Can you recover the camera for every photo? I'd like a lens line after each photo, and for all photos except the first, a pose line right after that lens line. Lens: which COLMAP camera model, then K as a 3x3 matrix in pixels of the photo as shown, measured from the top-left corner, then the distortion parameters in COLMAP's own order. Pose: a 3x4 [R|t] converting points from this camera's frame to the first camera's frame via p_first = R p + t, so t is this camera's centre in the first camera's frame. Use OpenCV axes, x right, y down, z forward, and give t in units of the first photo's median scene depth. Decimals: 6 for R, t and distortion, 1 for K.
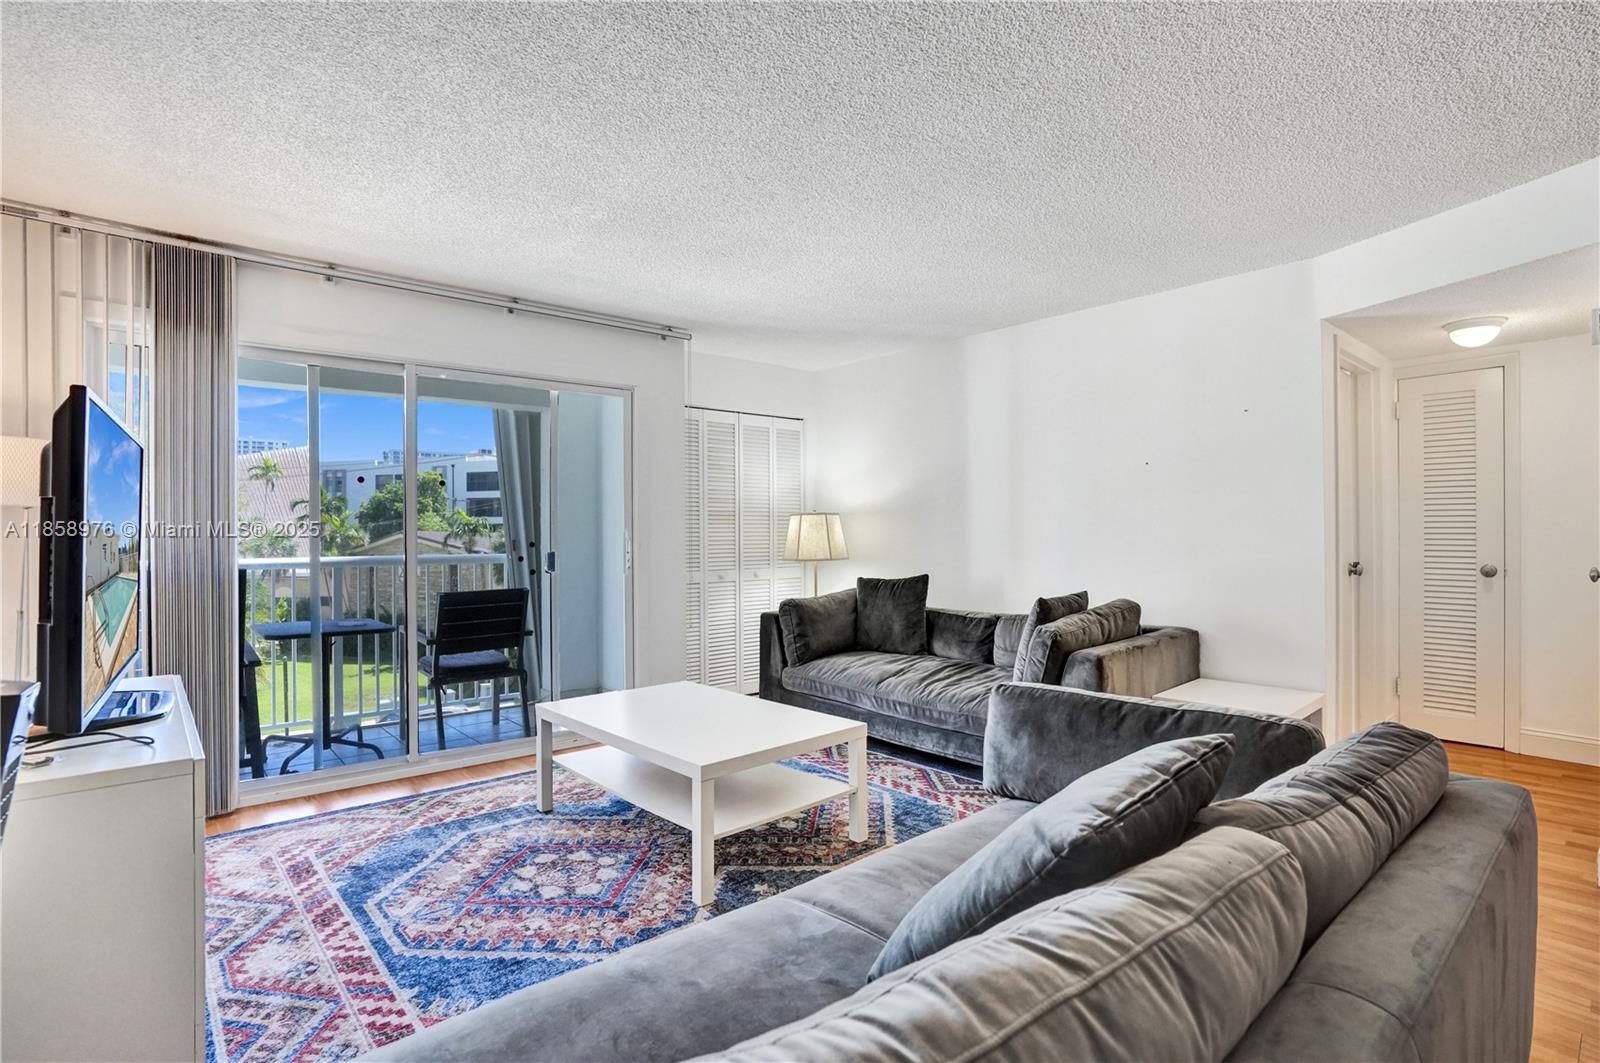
lens RADIAL K [[758.7, 0, 791.9], [0, 758.7, 529.8], [0, 0, 1]] dist [-0.031417, 0.012126]
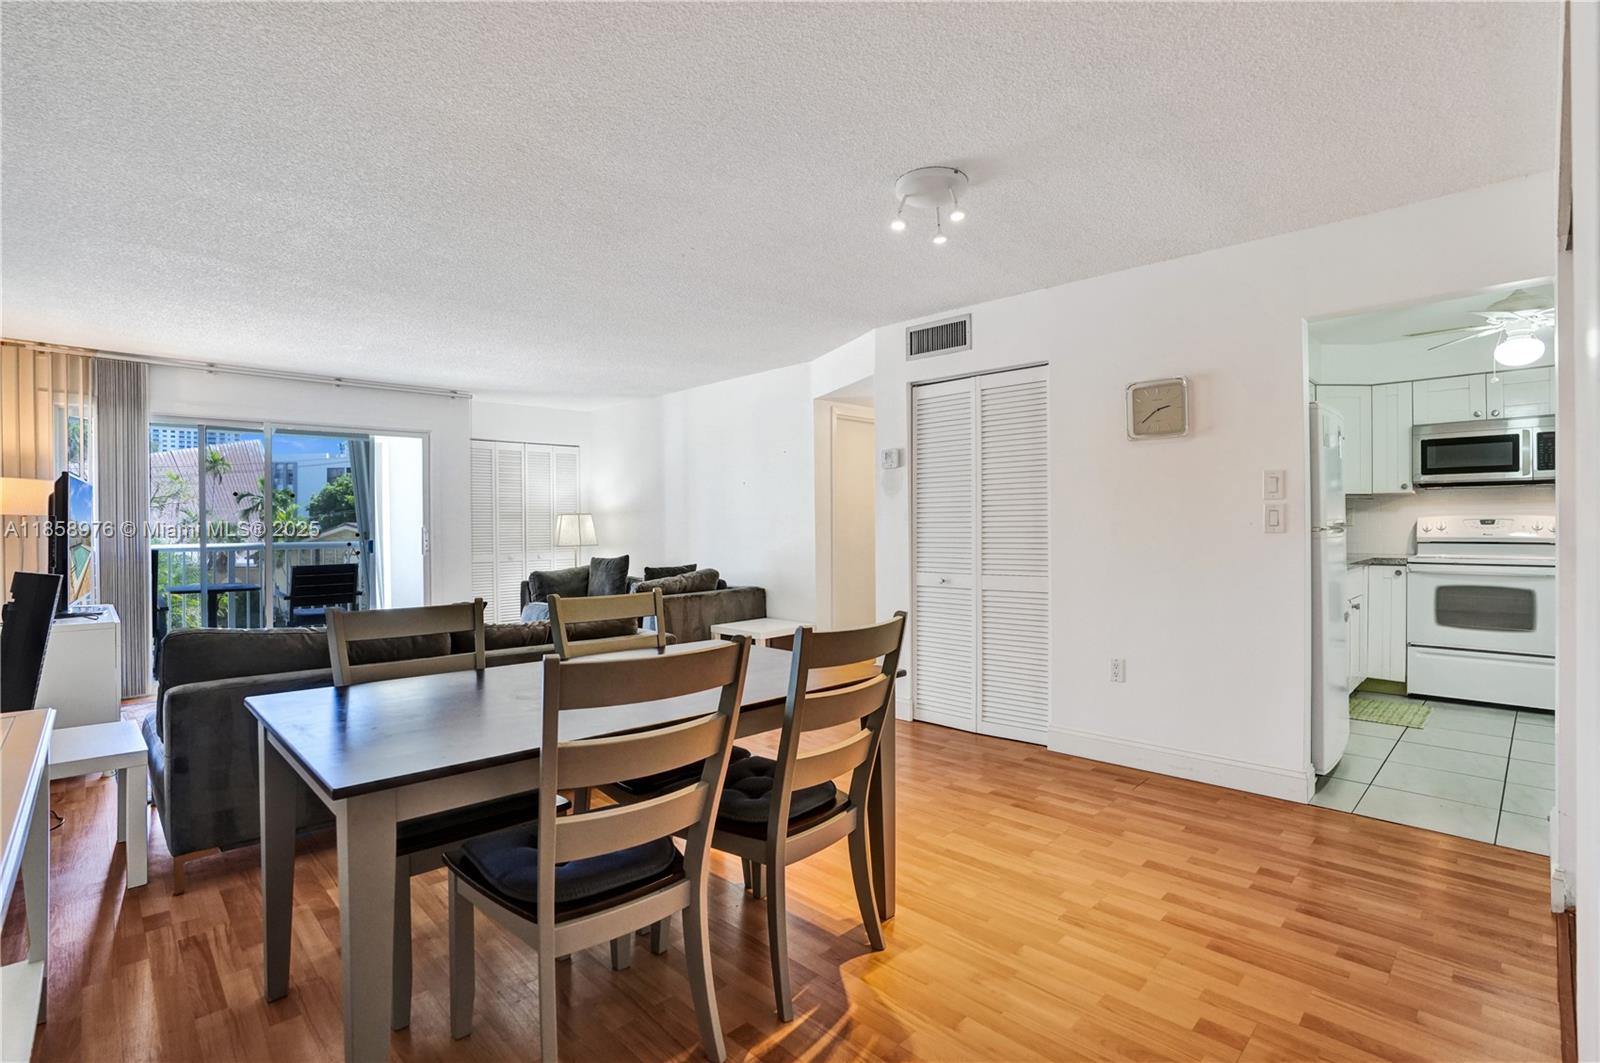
lens RADIAL K [[758.7, 0, 808.1], [0, 758.7, 531.2], [0, 0, 1]] dist [-0.031417, 0.012126]
pose [[0.998556, -0.001567, 0.053705, 0.462003], [0.000799, 0.999897, 0.014328, -0.010391], [-0.053722, -0.014265, 0.998454, -0.540174]]
